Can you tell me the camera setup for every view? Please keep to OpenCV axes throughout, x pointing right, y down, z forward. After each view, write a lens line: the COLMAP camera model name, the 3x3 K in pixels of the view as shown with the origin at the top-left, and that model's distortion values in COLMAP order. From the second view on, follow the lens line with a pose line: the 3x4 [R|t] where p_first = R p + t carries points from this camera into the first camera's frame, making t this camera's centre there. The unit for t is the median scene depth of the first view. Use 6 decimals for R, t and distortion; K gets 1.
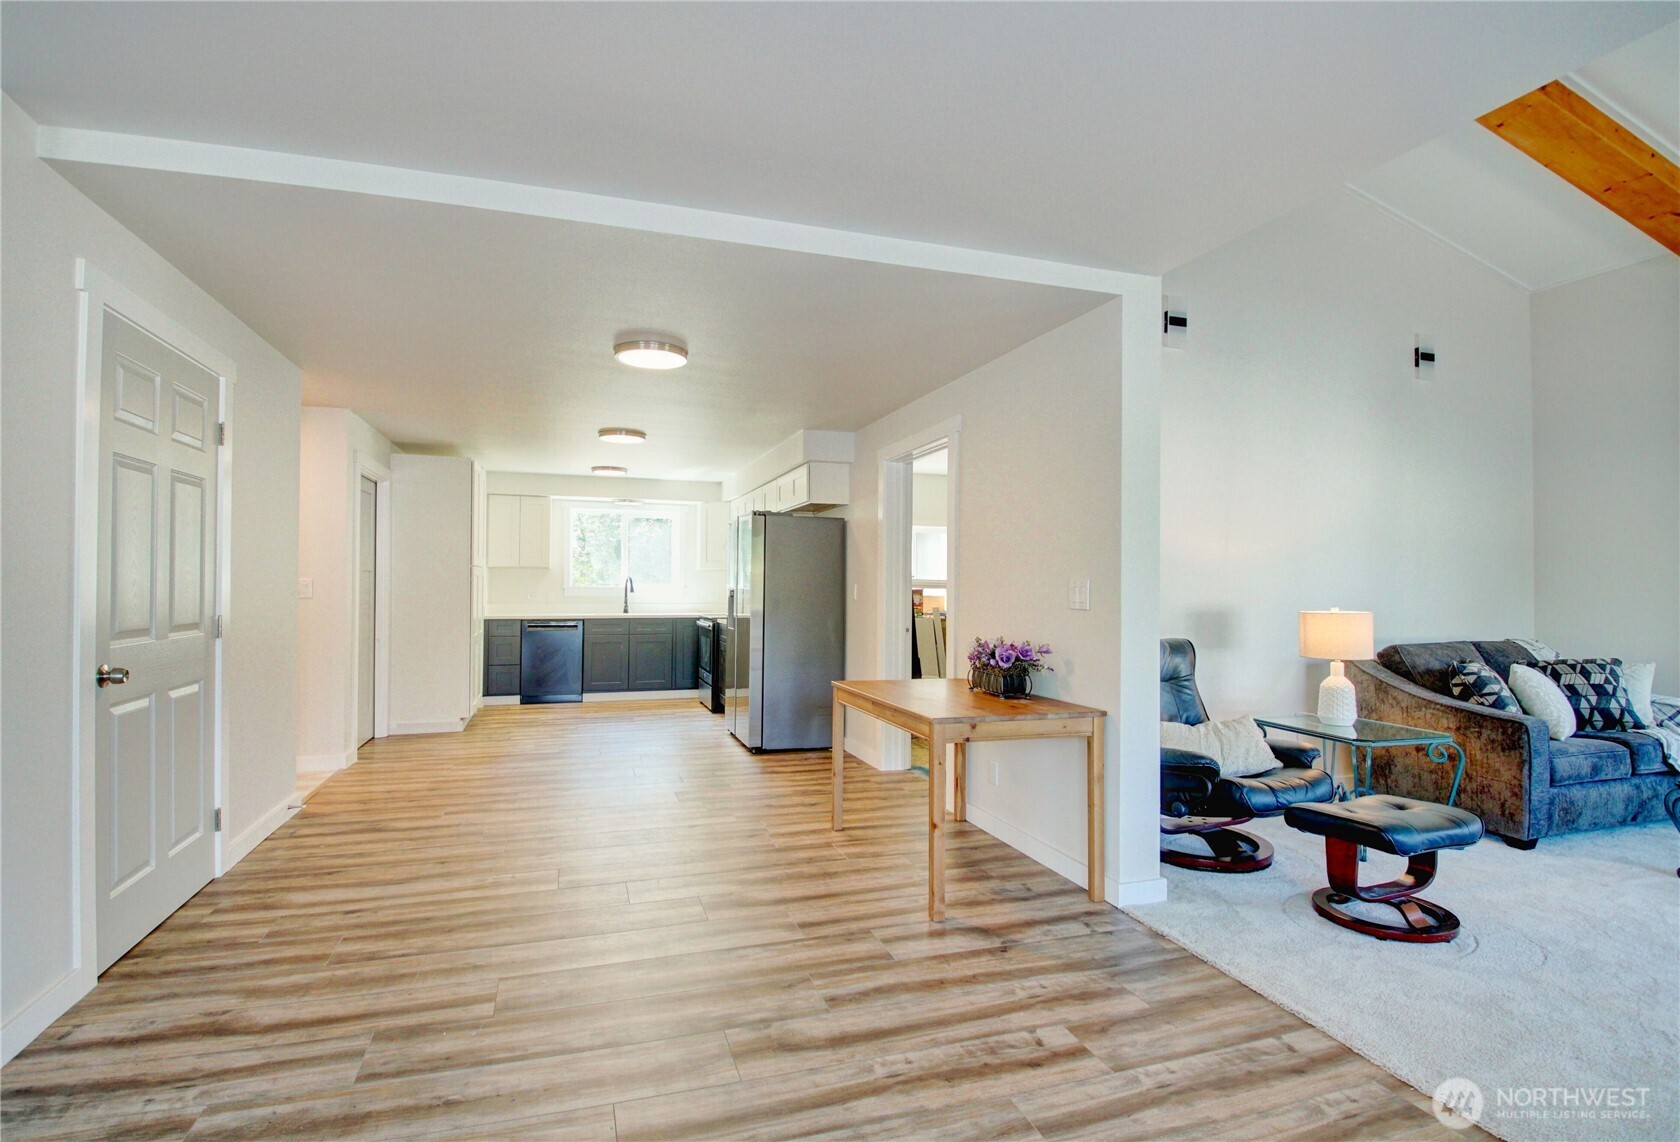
lens RADIAL K [[808.4, 0, 800.8], [0, 808.4, 569.0], [0, 0, 1]] dist [-0.018098, -0.007641]
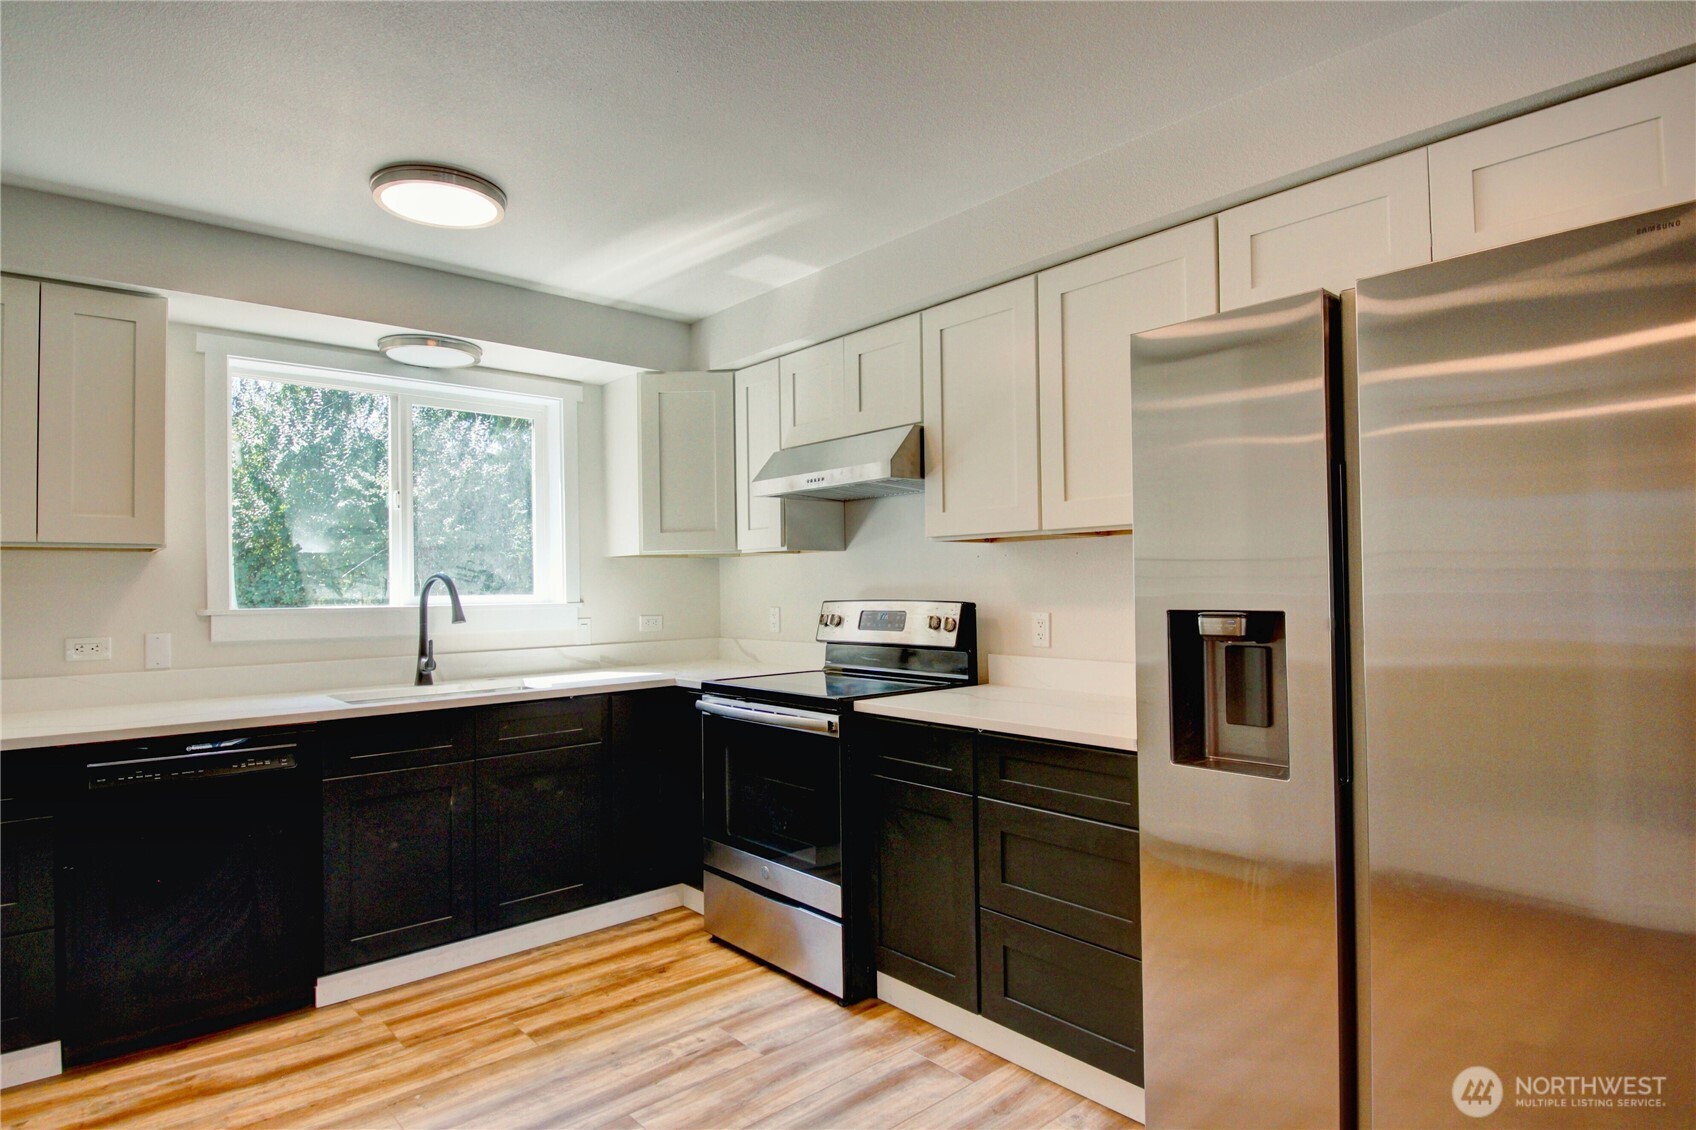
lens RADIAL K [[934.0, 0, 858.5], [0, 934.0, 569.8], [0, 0, 1]] dist [0.020169, -0.000970]
pose [[0.901274, -0.011703, 0.433092, -0.551300], [0.013297, 0.999911, -0.000652, 0.023291], [-0.433046, 0.006346, 0.901349, 1.429316]]
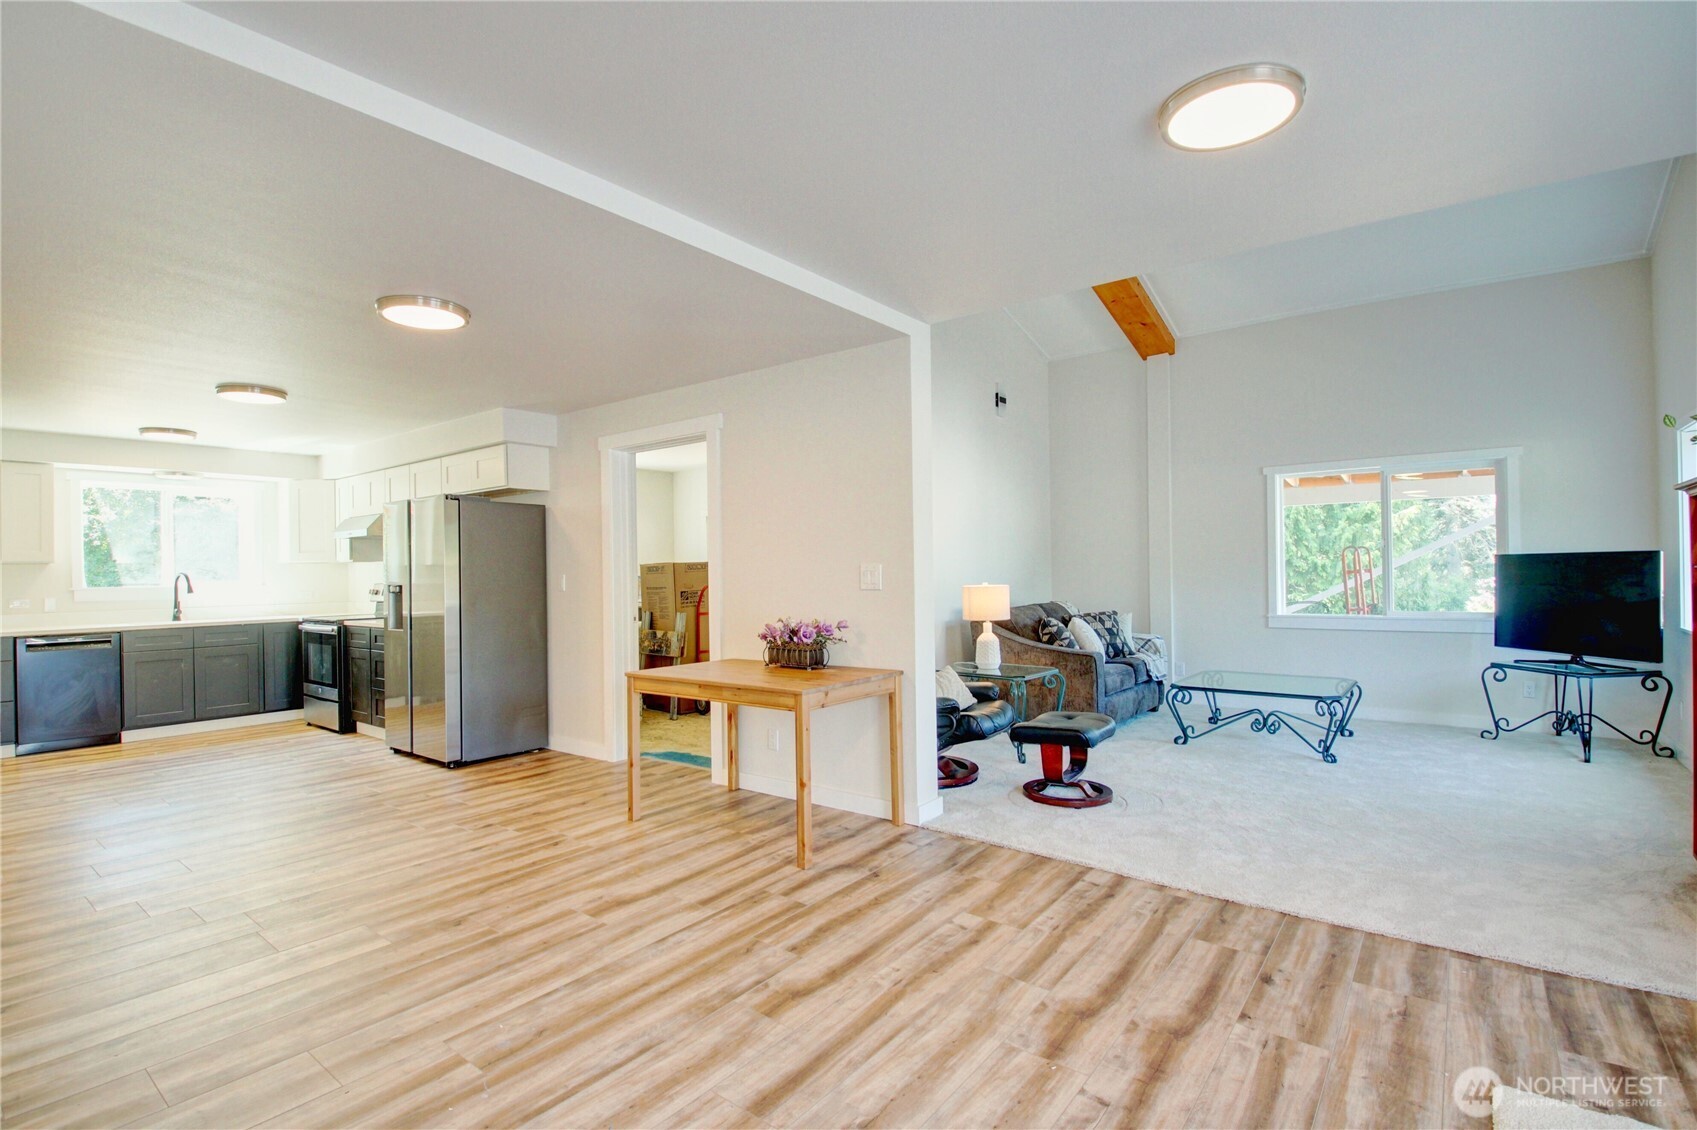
lens RADIAL K [[804.6, 0, 841.9], [0, 804.6, 556.5], [0, 0, 1]] dist [-0.001286, -0.005827]
pose [[0.813178, -0.011844, 0.581895, -0.359056], [0.011880, 0.999922, 0.003751, -0.004169], [-0.581894, 0.003863, 0.813256, 0.040816]]
